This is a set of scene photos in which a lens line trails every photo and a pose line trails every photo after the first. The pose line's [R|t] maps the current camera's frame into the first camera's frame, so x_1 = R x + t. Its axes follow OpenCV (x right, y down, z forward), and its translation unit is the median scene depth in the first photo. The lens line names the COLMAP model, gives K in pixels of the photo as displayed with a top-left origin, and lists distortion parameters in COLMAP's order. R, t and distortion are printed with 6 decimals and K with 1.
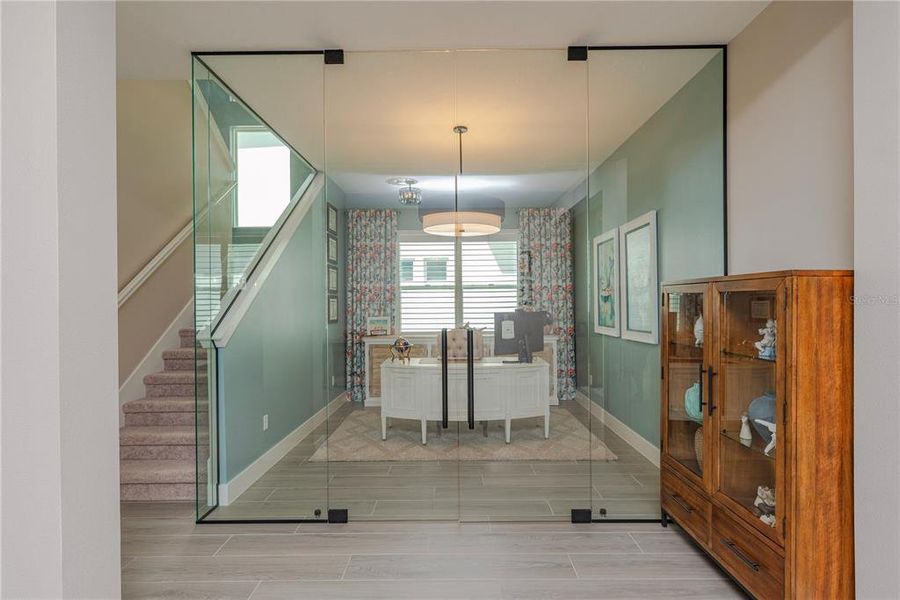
lens RADIAL K [[423.1, 0, 450.9], [0, 423.1, 306.1], [0, 0, 1]] dist [0.001274, 0.000125]
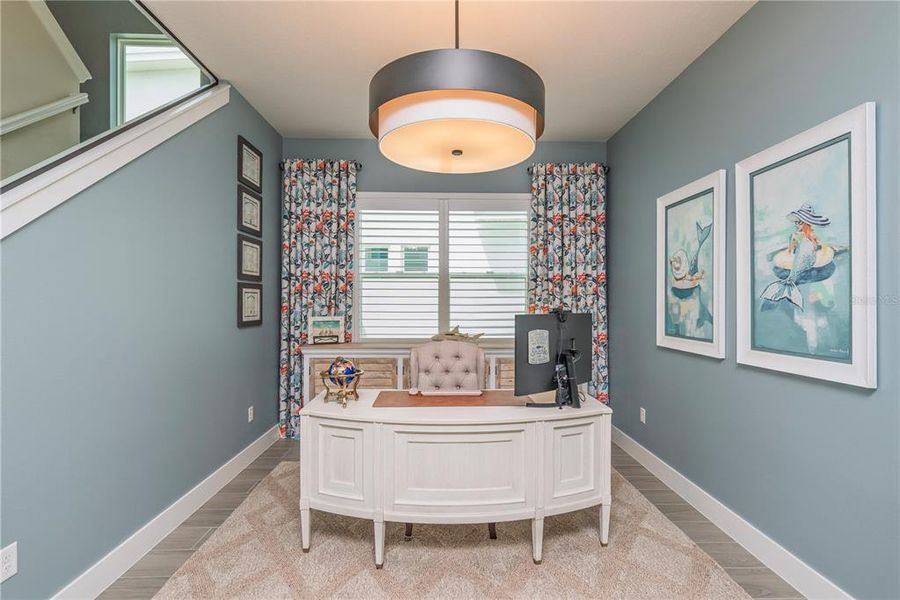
lens RADIAL K [[396.5, 0, 448.6], [0, 396.5, 299.2], [0, 0, 1]] dist [-0.000038, -0.001307]
pose [[0.999084, 0.011720, 0.041150, -0.001006], [-0.011381, 0.999899, -0.008474, 0.000734], [-0.041245, 0.007998, 0.999117, 0.418131]]
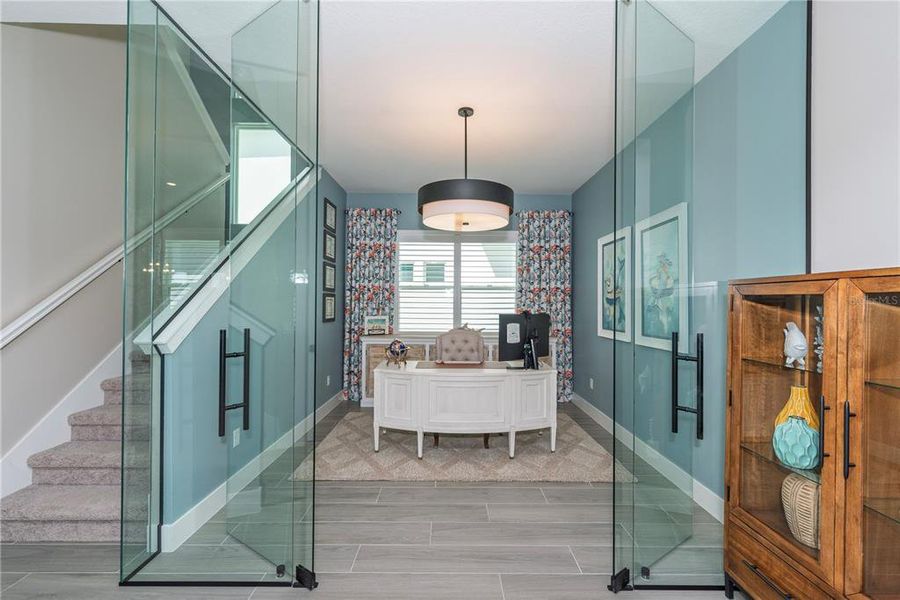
lens RADIAL K [[355.6, 0, 451.9], [0, 355.6, 301.7], [0, 0, 1]] dist [-0.000136, -0.000181]
pose [[0.999732, 0.015854, 0.016853, -0.010695], [-0.015644, 0.999799, -0.012508, -0.000946], [-0.017048, 0.012241, 0.999780, 0.190803]]
